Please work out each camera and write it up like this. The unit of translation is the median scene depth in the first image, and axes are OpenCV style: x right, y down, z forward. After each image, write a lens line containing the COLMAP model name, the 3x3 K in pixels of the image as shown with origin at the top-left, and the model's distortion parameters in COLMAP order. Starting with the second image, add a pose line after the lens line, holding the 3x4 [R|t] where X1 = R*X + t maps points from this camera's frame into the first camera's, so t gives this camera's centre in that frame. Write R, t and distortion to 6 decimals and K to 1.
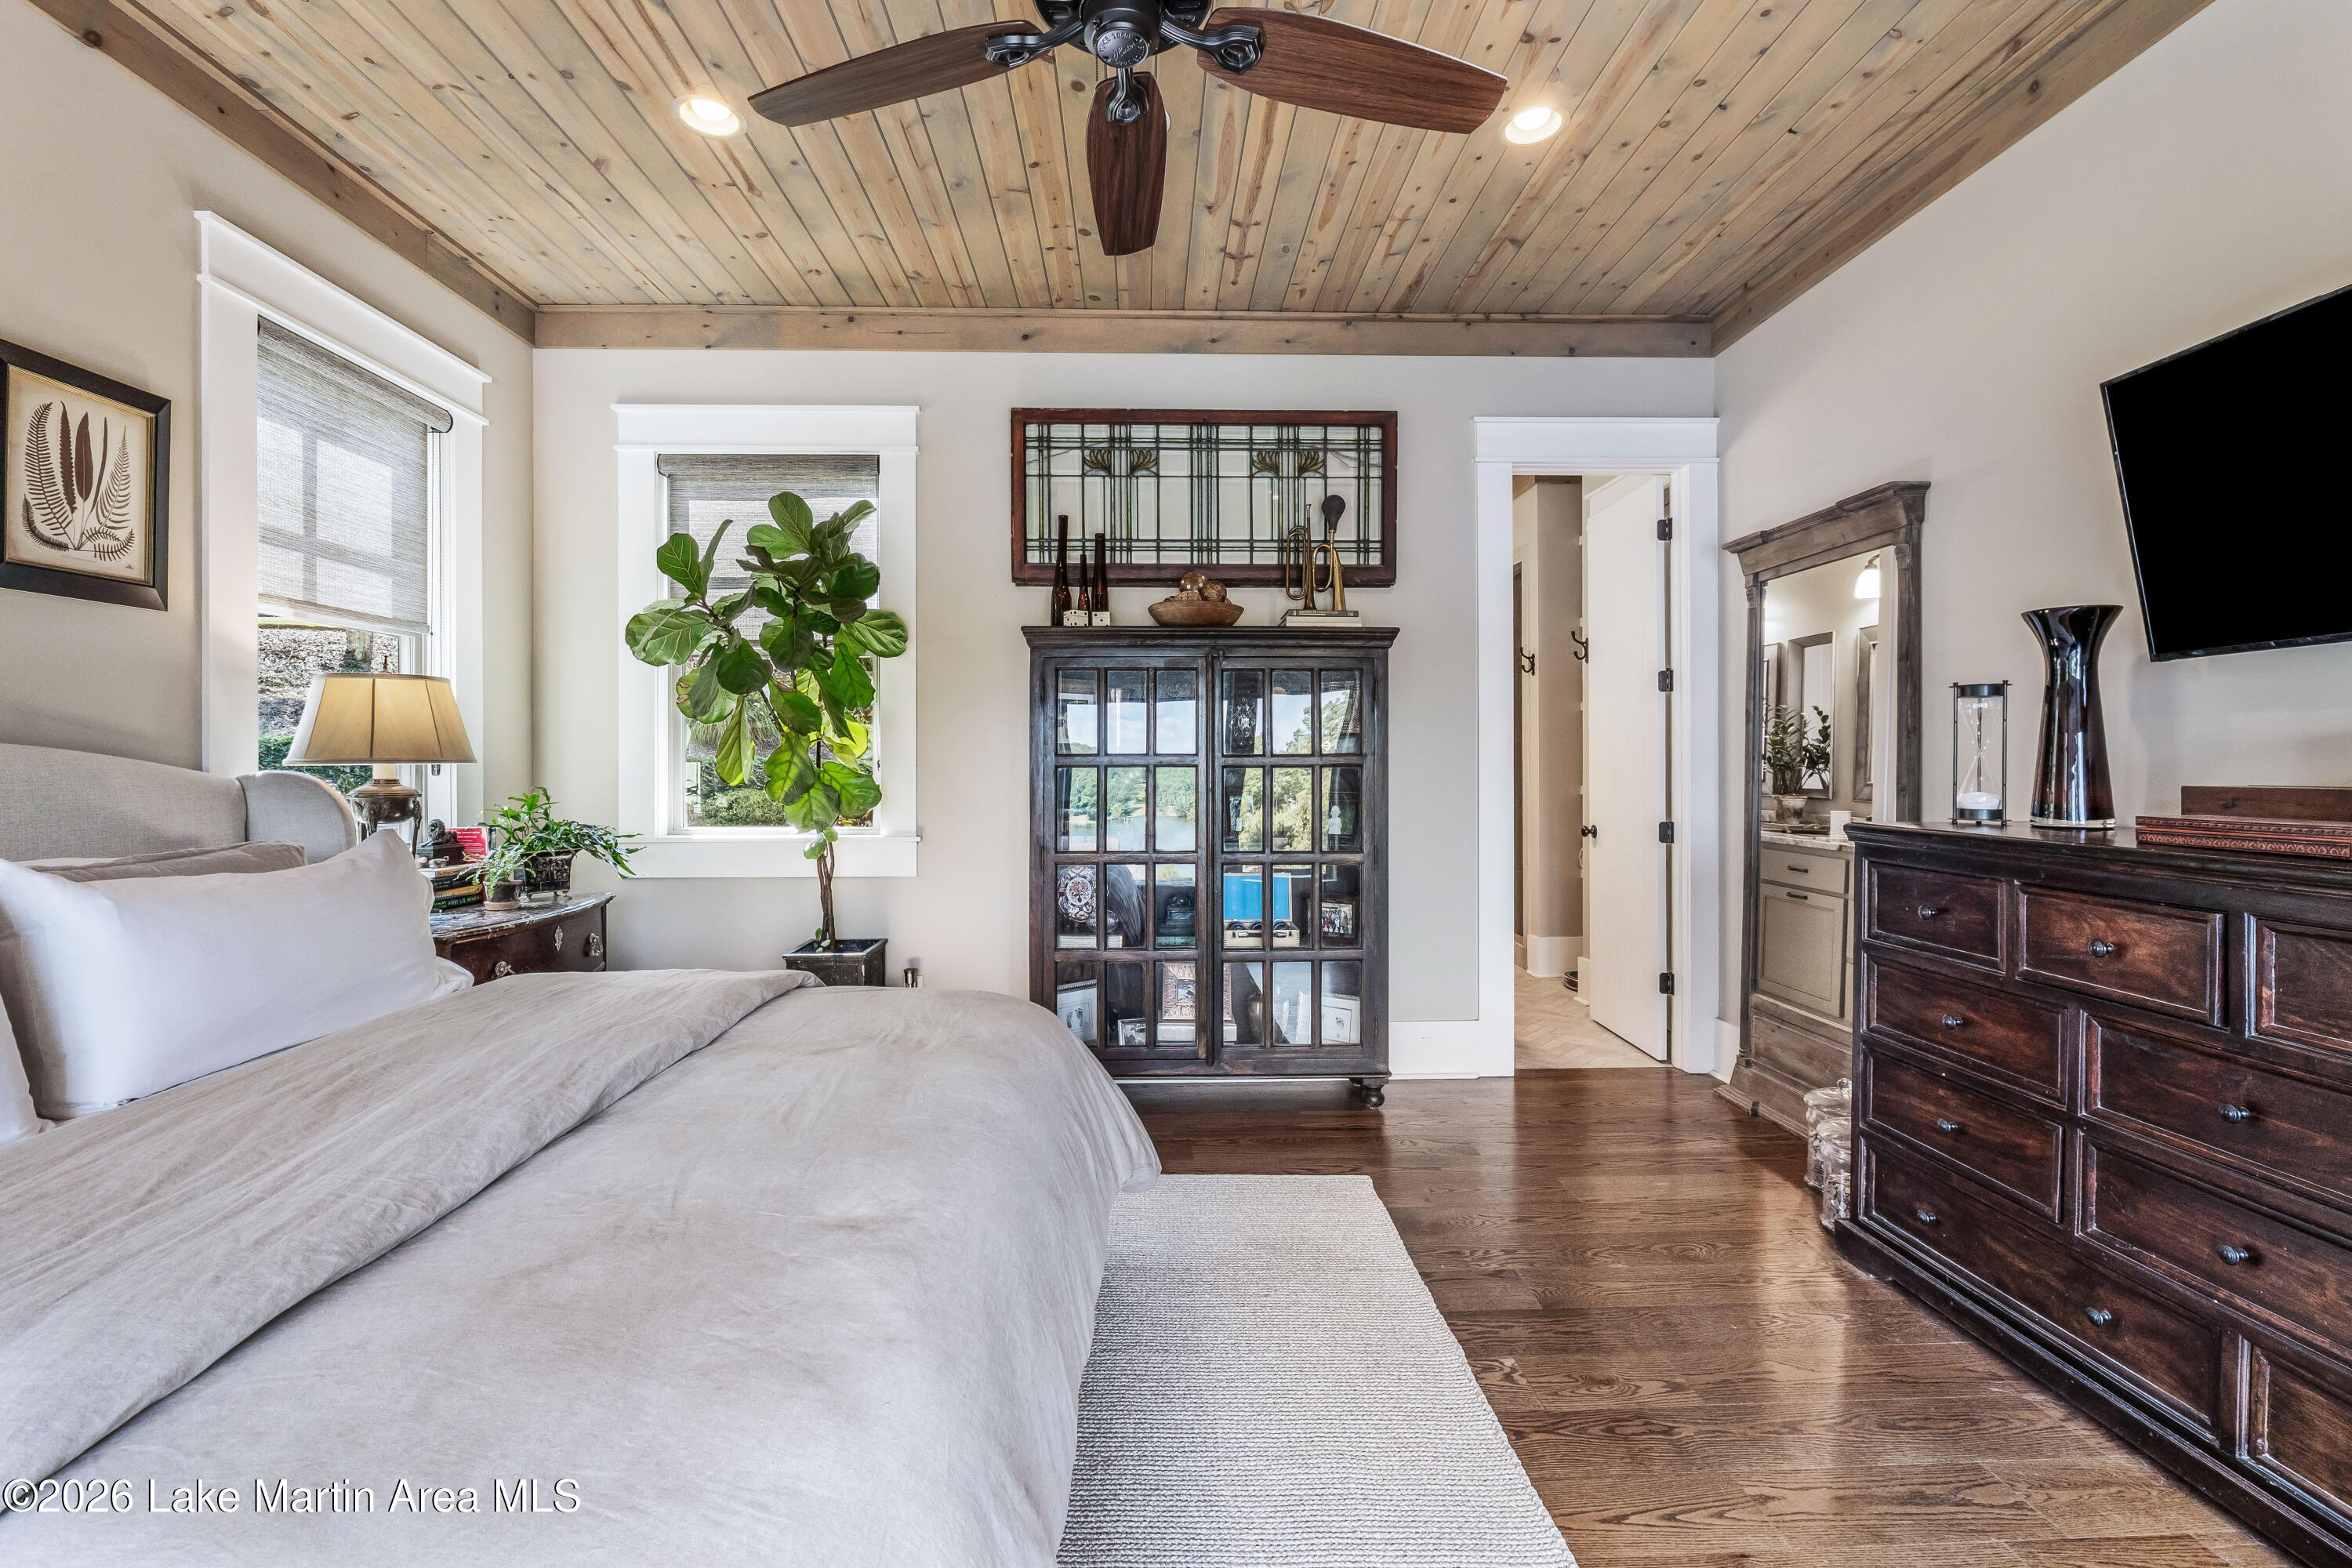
lens RADIAL K [[991.2, 0, 1169.1], [0, 991.2, 761.4], [0, 0, 1]] dist [-0.007901, 0.000211]
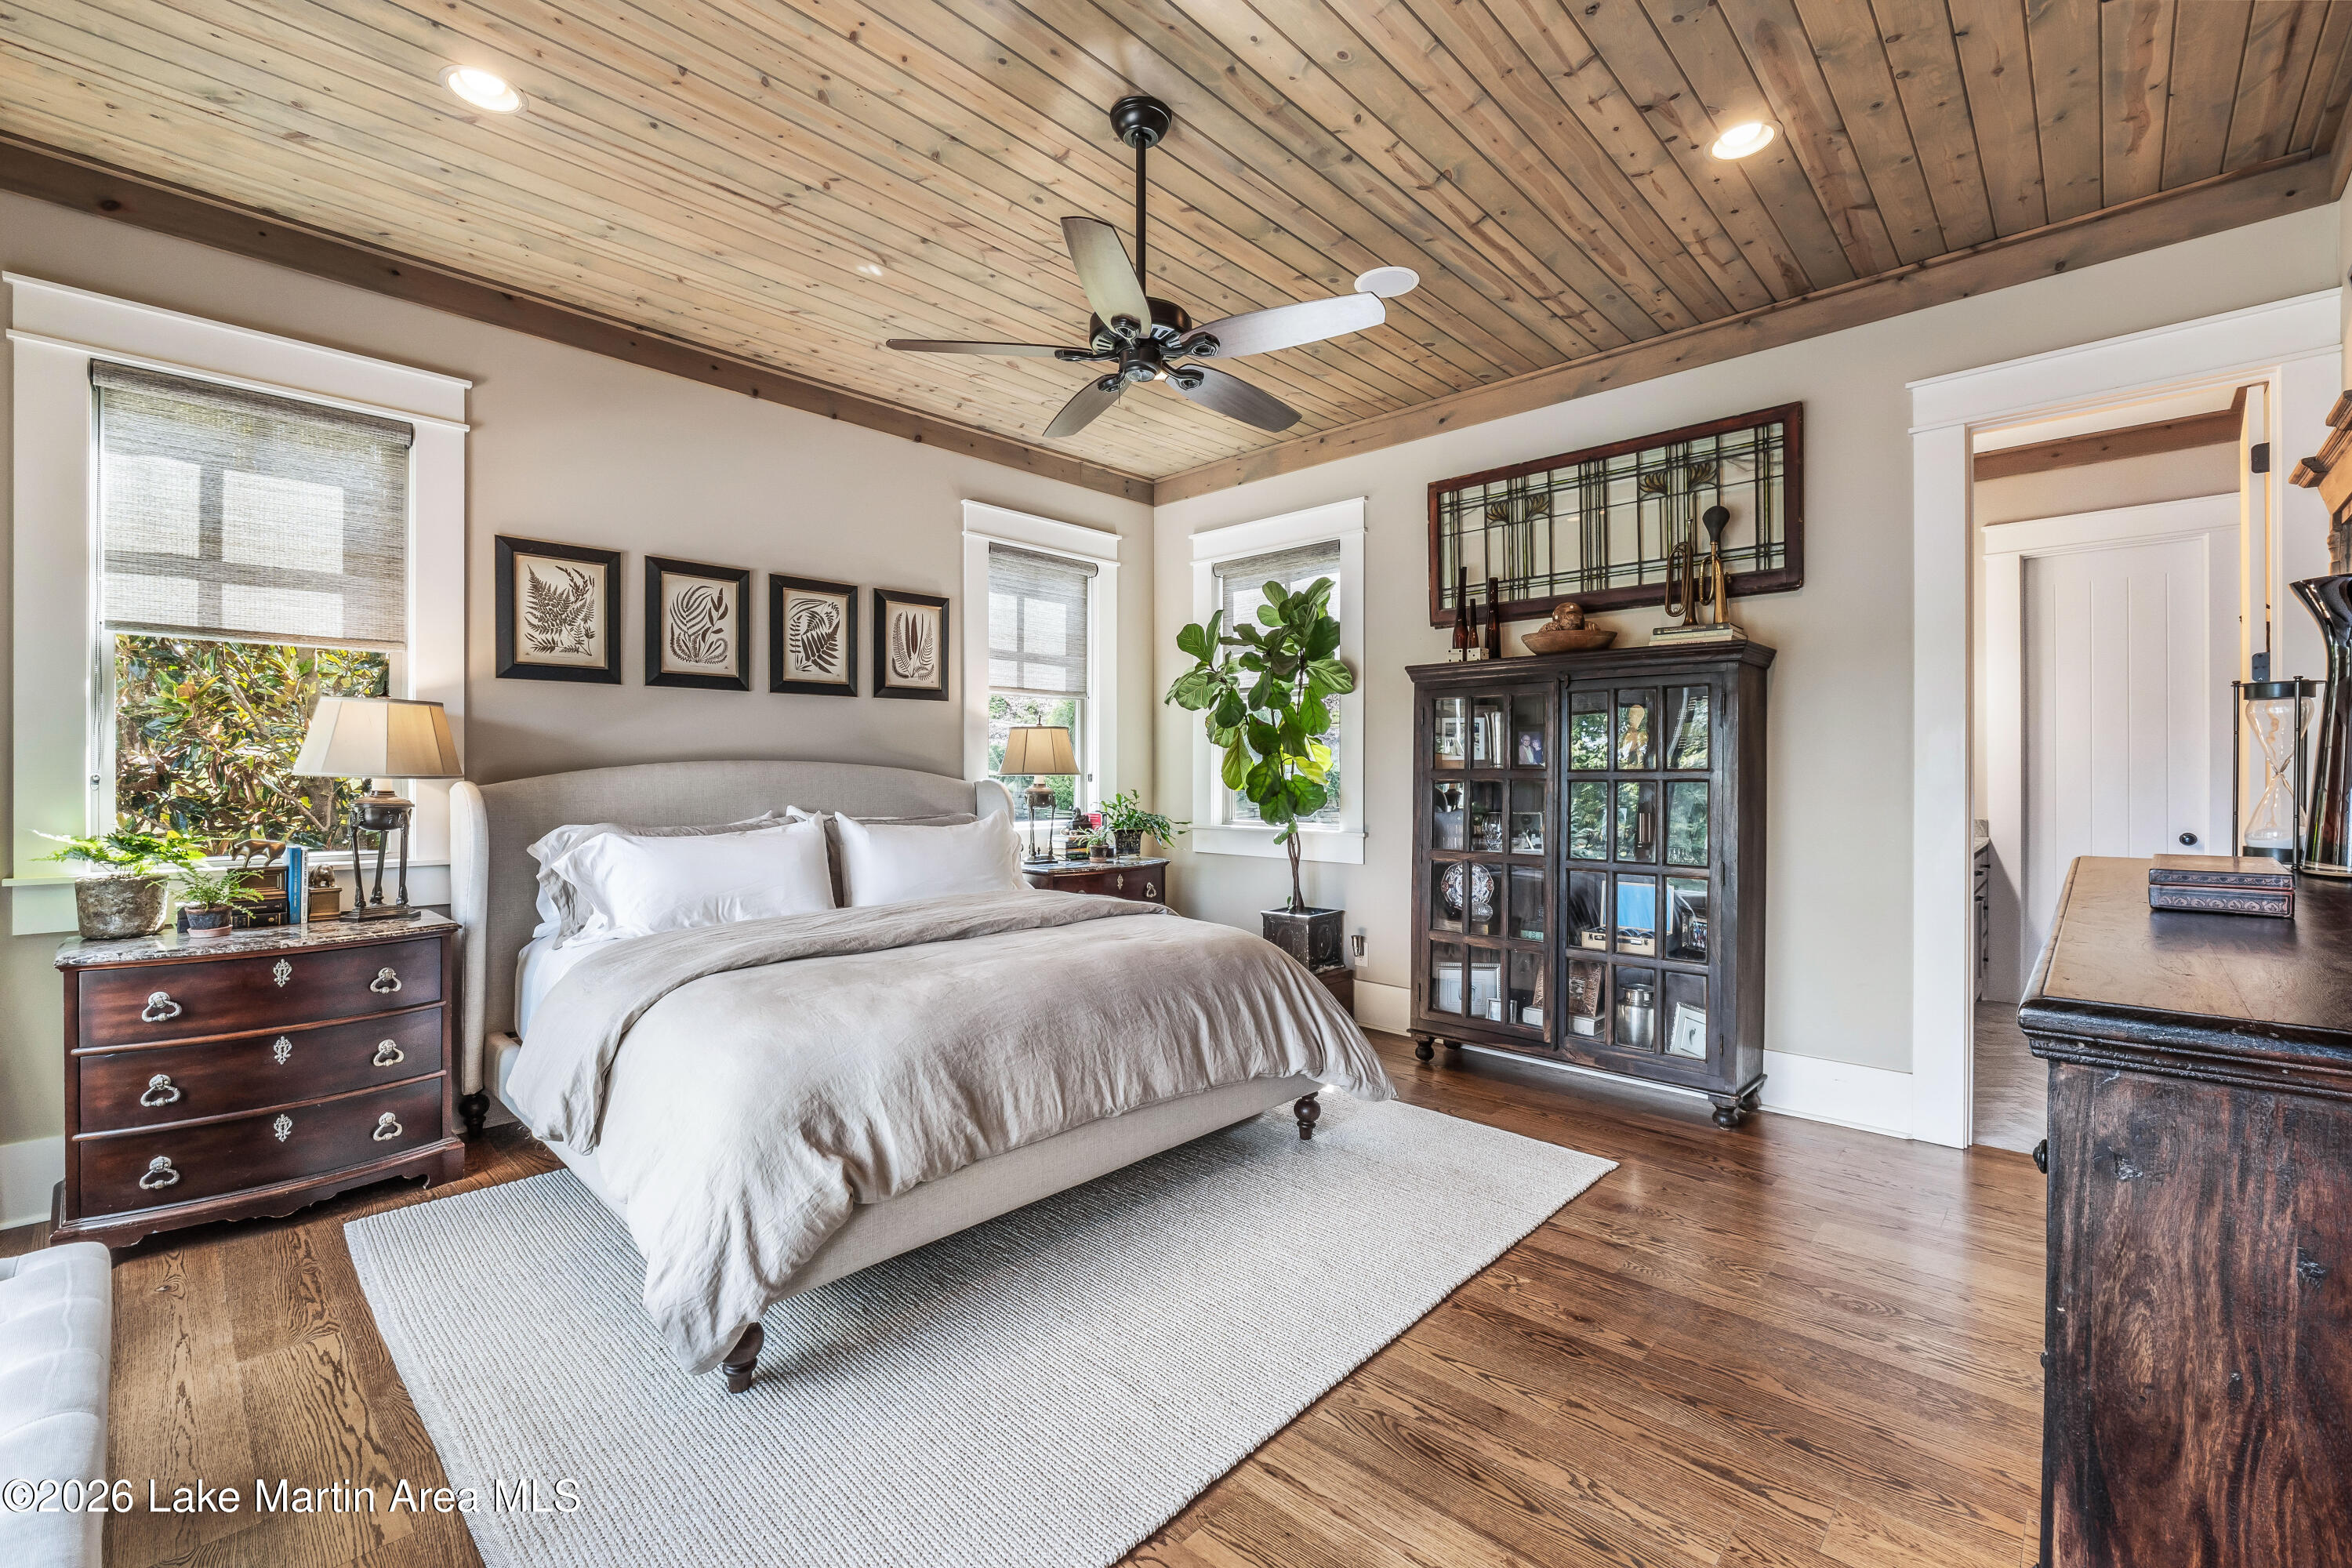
lens RADIAL K [[982.7, 0, 1157.0], [0, 982.7, 769.9], [0, 0, 1]] dist [-0.006020, -0.000207]
pose [[0.699845, 0.000953, -0.714294, 0.468338], [-0.000500, 1.000000, 0.000844, -0.006782], [0.714295, -0.000233, 0.699845, -0.079225]]
